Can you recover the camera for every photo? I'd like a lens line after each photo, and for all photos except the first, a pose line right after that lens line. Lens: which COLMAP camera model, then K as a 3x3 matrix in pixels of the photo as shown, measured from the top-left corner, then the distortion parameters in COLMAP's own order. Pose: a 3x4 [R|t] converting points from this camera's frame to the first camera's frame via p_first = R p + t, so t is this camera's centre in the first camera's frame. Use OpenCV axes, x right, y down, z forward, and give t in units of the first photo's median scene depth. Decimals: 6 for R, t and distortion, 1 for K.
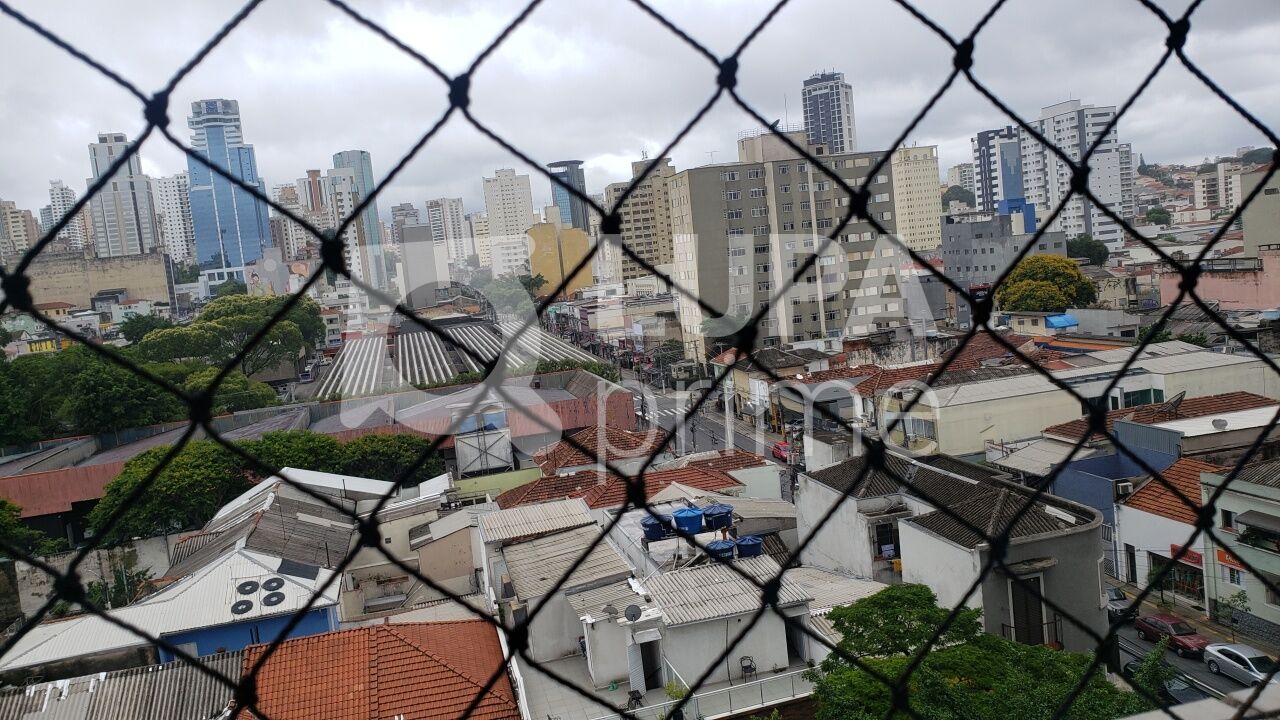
lens RADIAL K [[1013.8, 0, 641.0], [0, 1013.8, 362.8], [0, 0, 1]] dist [0.034047, -0.010486]
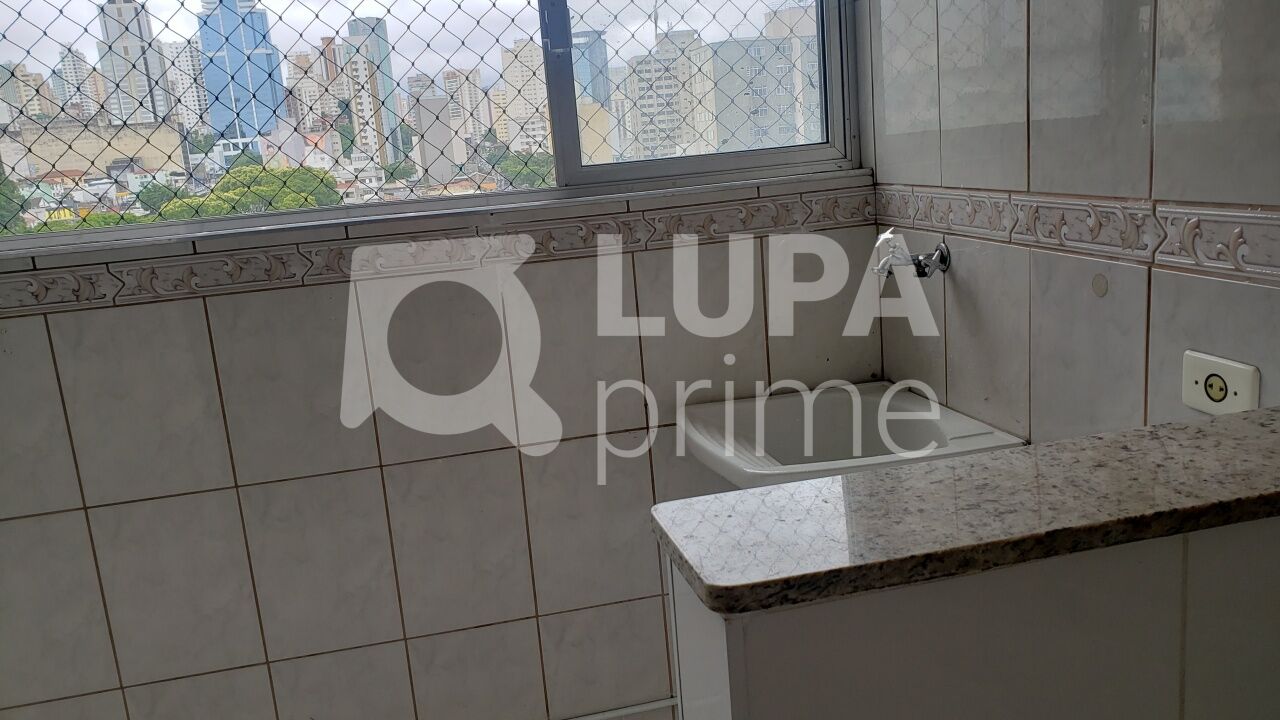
lens RADIAL K [[1013.8, 0, 635.5], [0, 1013.8, 351.5], [0, 0, 1]] dist [0.034047, -0.010486]
pose [[0.999487, 0.023421, -0.021829, -0.000039], [-0.020973, 0.994114, 0.106292, -0.000941], [0.024190, -0.105779, 0.994095, 0.008977]]
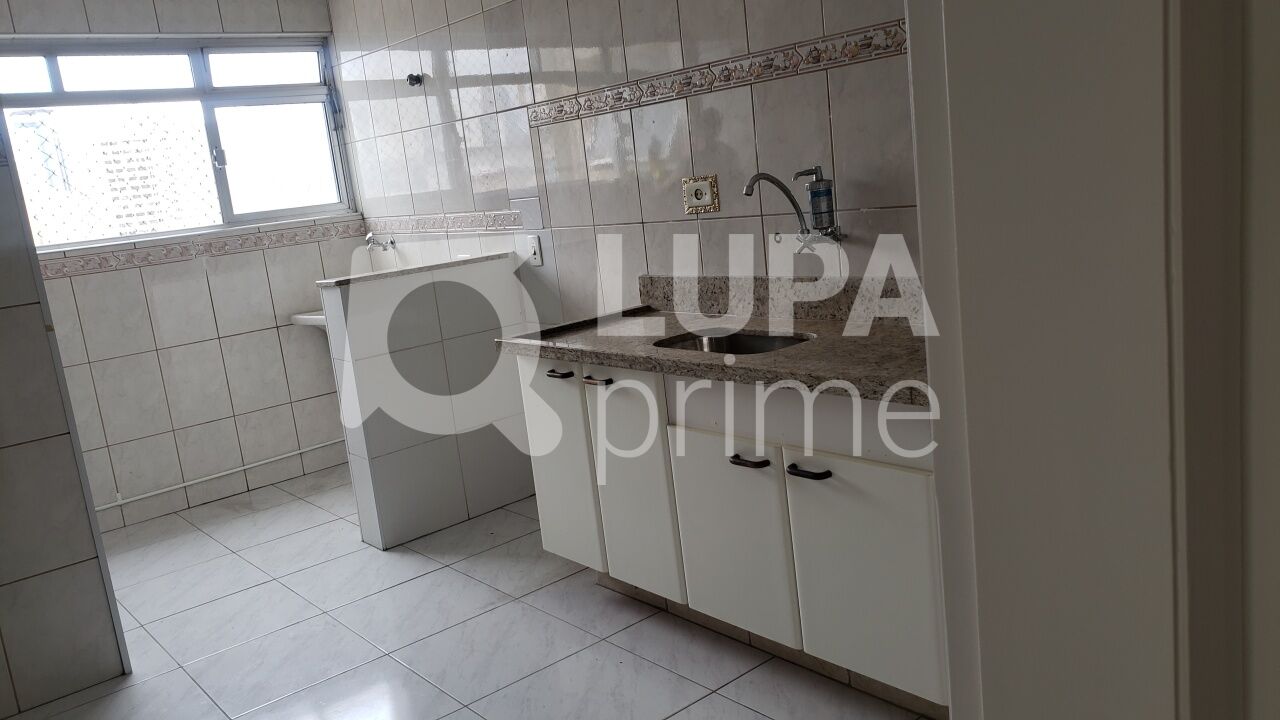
lens RADIAL K [[1013.8, 0, 641.4], [0, 1013.8, 355.8], [0, 0, 1]] dist [0.034047, -0.010486]
pose [[0.895769, -0.081732, 0.436941, -0.221348], [0.066065, 0.996513, 0.050962, 0.143319], [-0.439583, -0.016784, 0.898045, -1.131752]]
